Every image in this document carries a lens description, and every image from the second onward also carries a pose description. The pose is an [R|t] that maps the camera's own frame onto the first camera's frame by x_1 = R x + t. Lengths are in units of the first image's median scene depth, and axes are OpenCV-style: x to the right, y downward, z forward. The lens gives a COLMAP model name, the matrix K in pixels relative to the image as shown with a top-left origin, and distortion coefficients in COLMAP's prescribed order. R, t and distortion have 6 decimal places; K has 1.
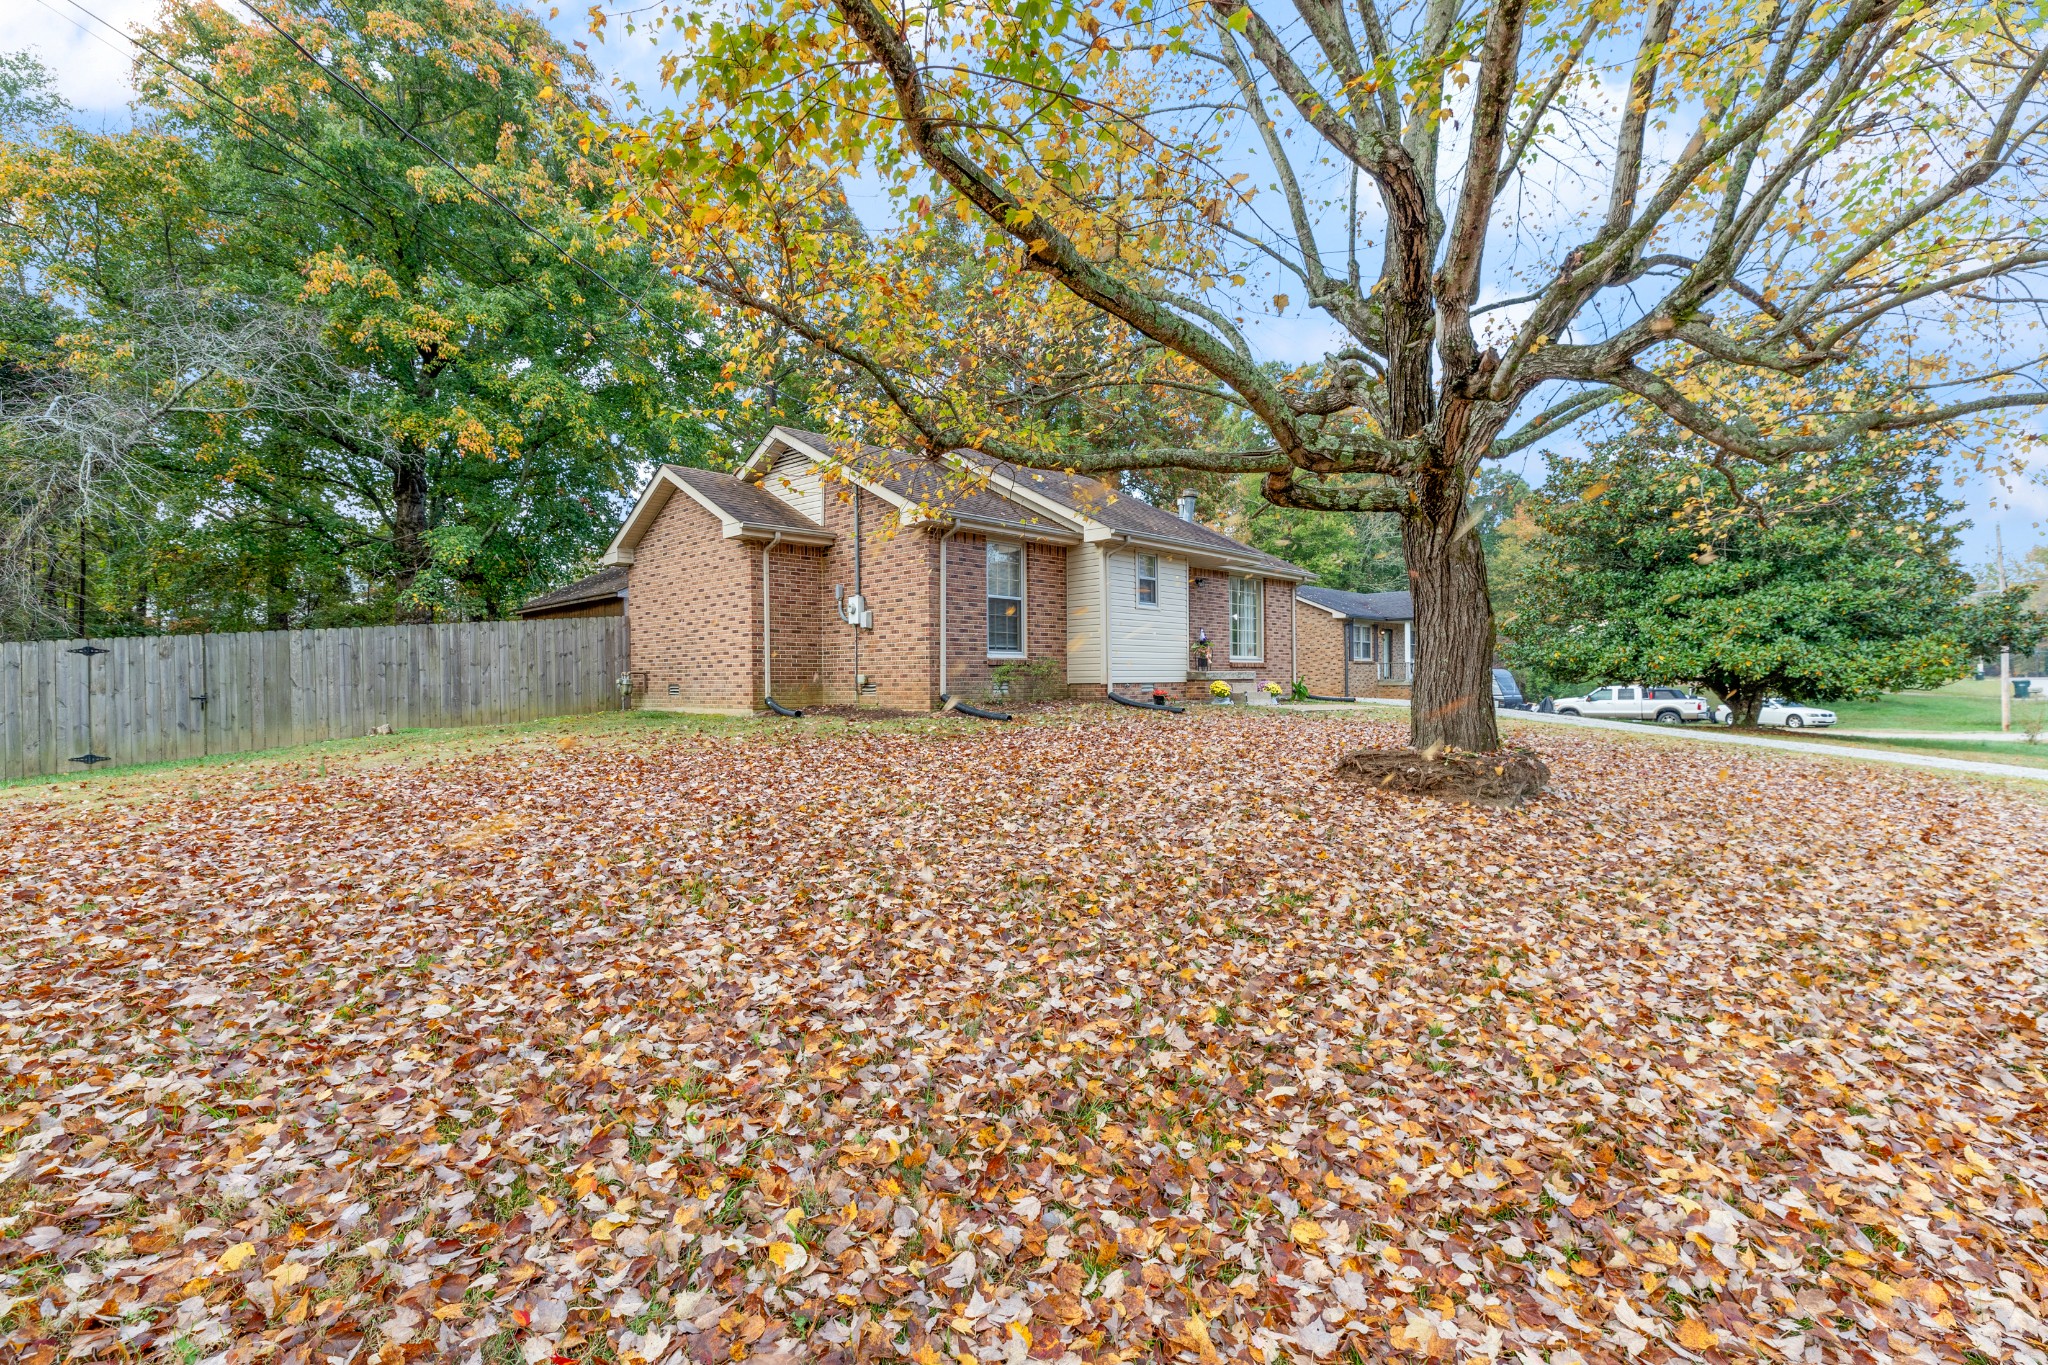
lens RADIAL K [[923.0, 0, 1025.1], [0, 923.0, 691.5], [0, 0, 1]] dist [0.002079, 0.000223]
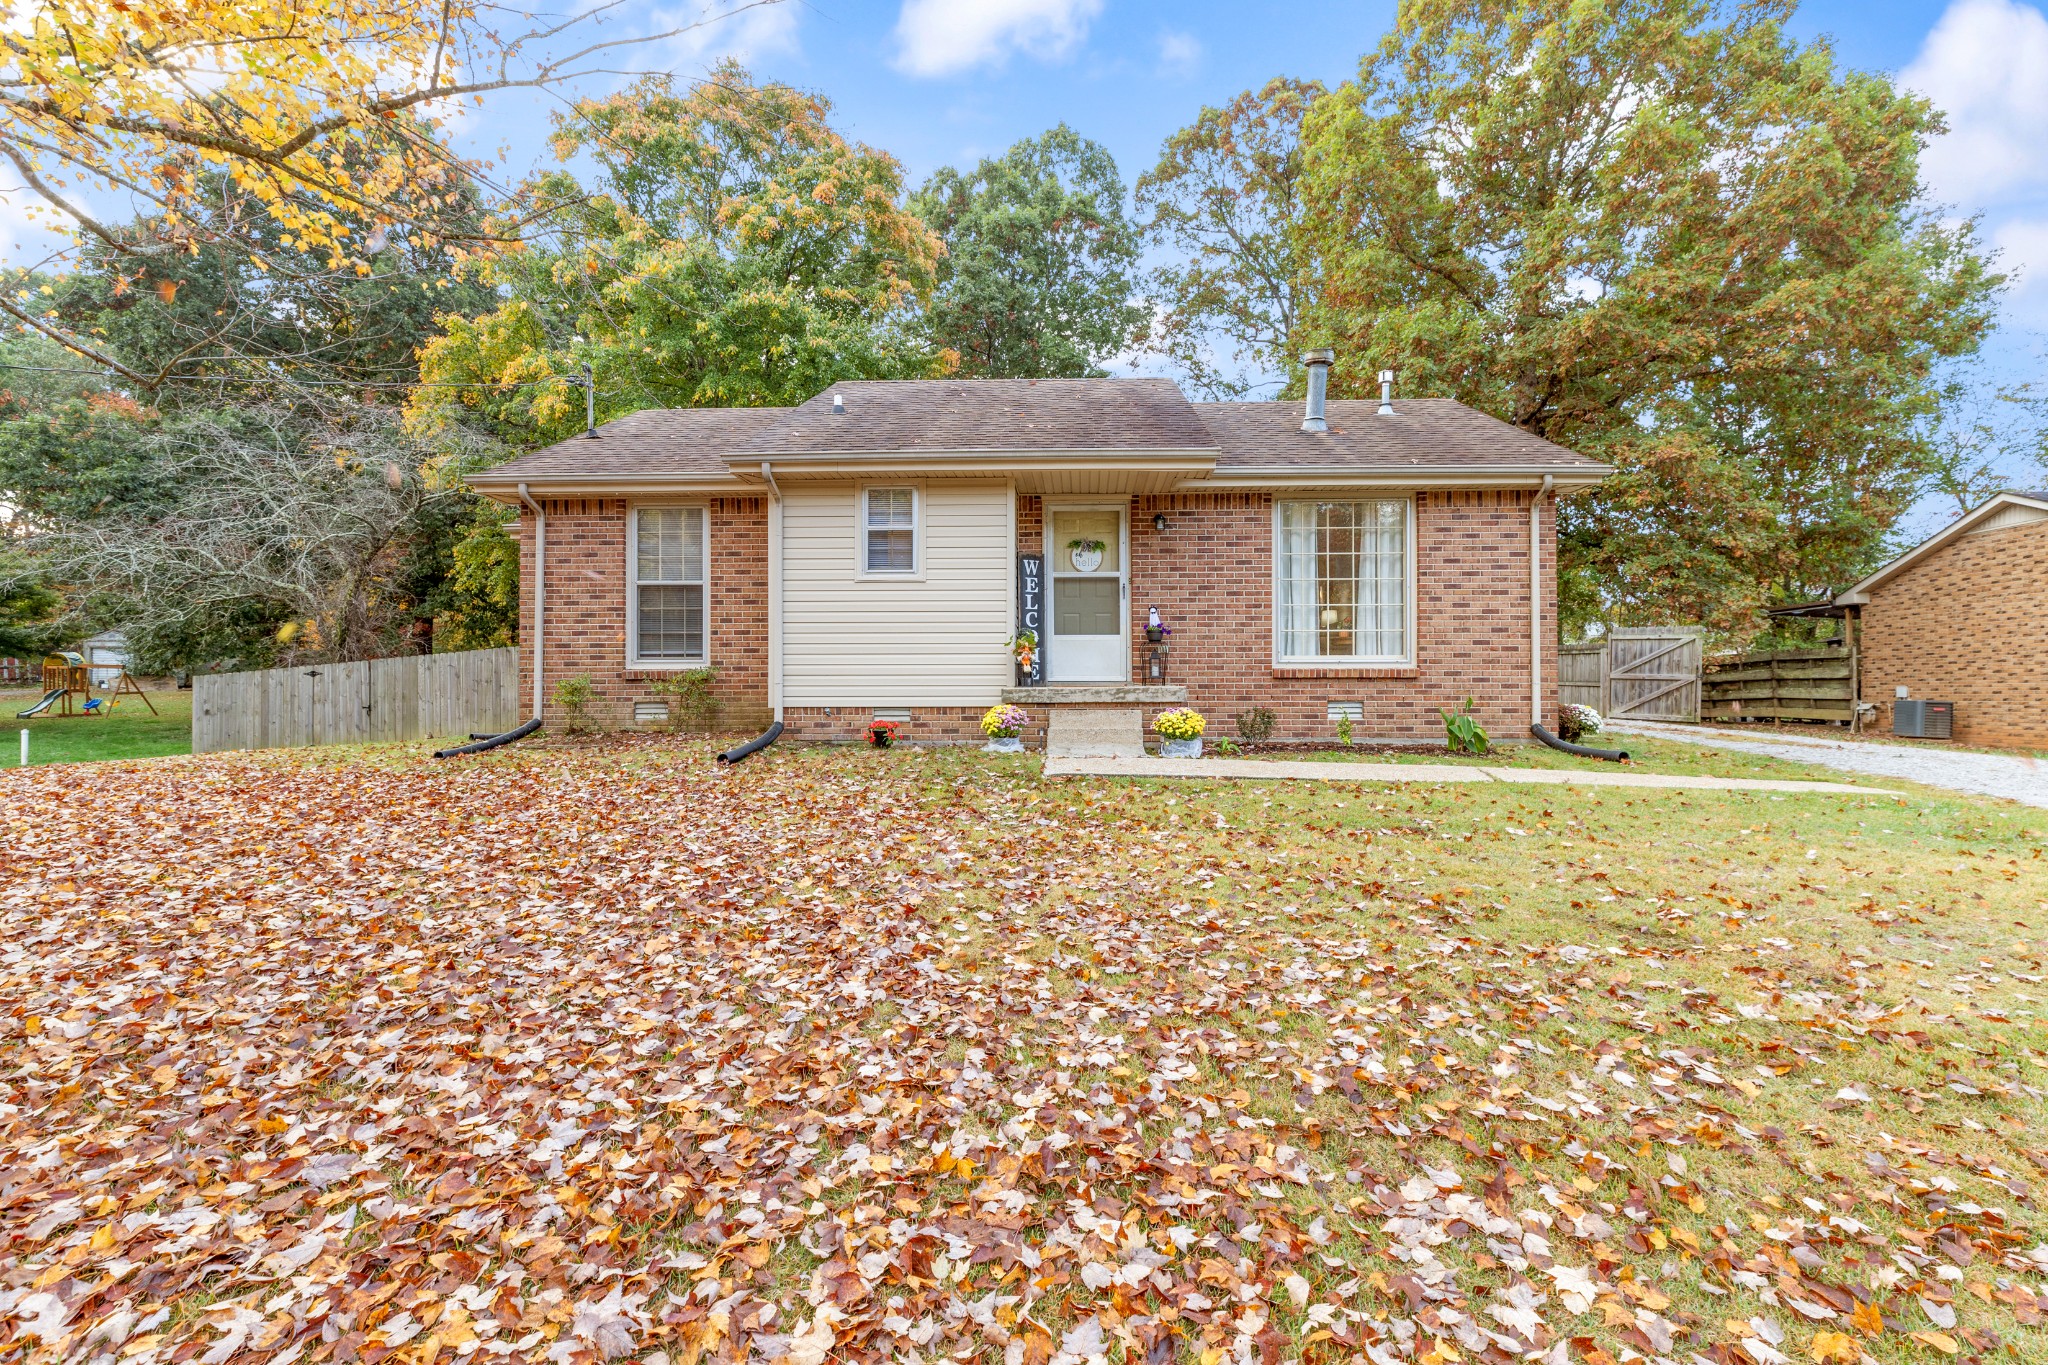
lens RADIAL K [[923.0, 0, 1025.1], [0, 923.0, 691.5], [0, 0, 1]] dist [0.002079, 0.000223]
pose [[0.651962, 0.004688, -0.758237, 0.676905], [-0.012666, 0.999909, -0.004709, -0.018696], [0.758146, 0.012674, 0.651962, 0.731900]]
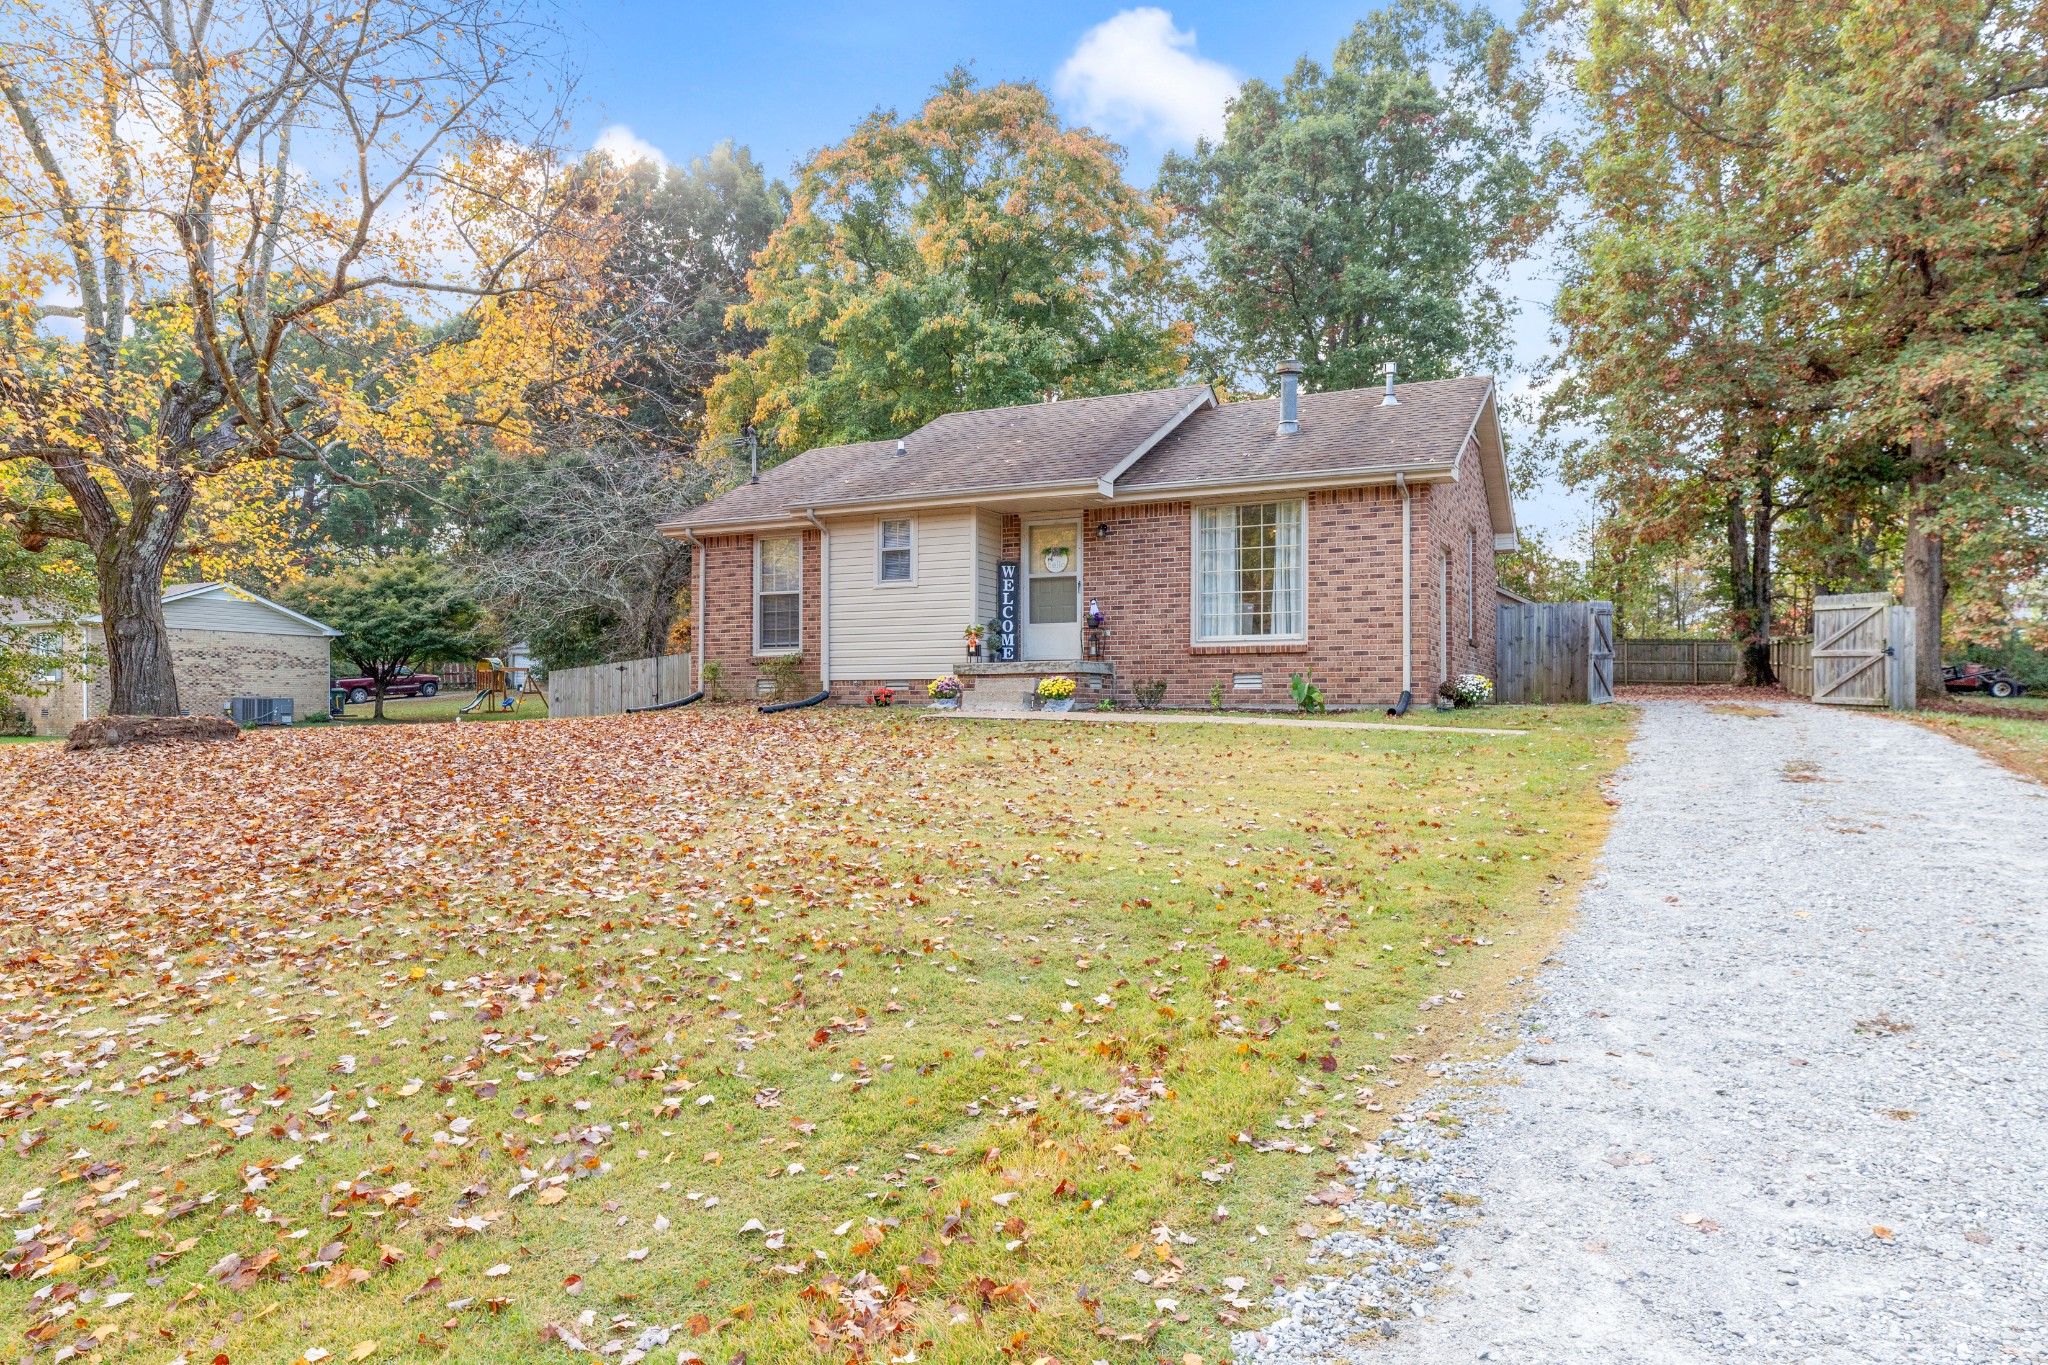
lens RADIAL K [[1245.1, 0, 1027.1], [0, 1245.1, 701.2], [0, 0, 1]] dist [0.000529, -0.000223]
pose [[0.293946, 0.003867, -0.955814, 1.283279], [-0.012697, 0.999919, 0.000141, 0.008402], [0.955738, 0.012094, 0.293972, 0.848213]]
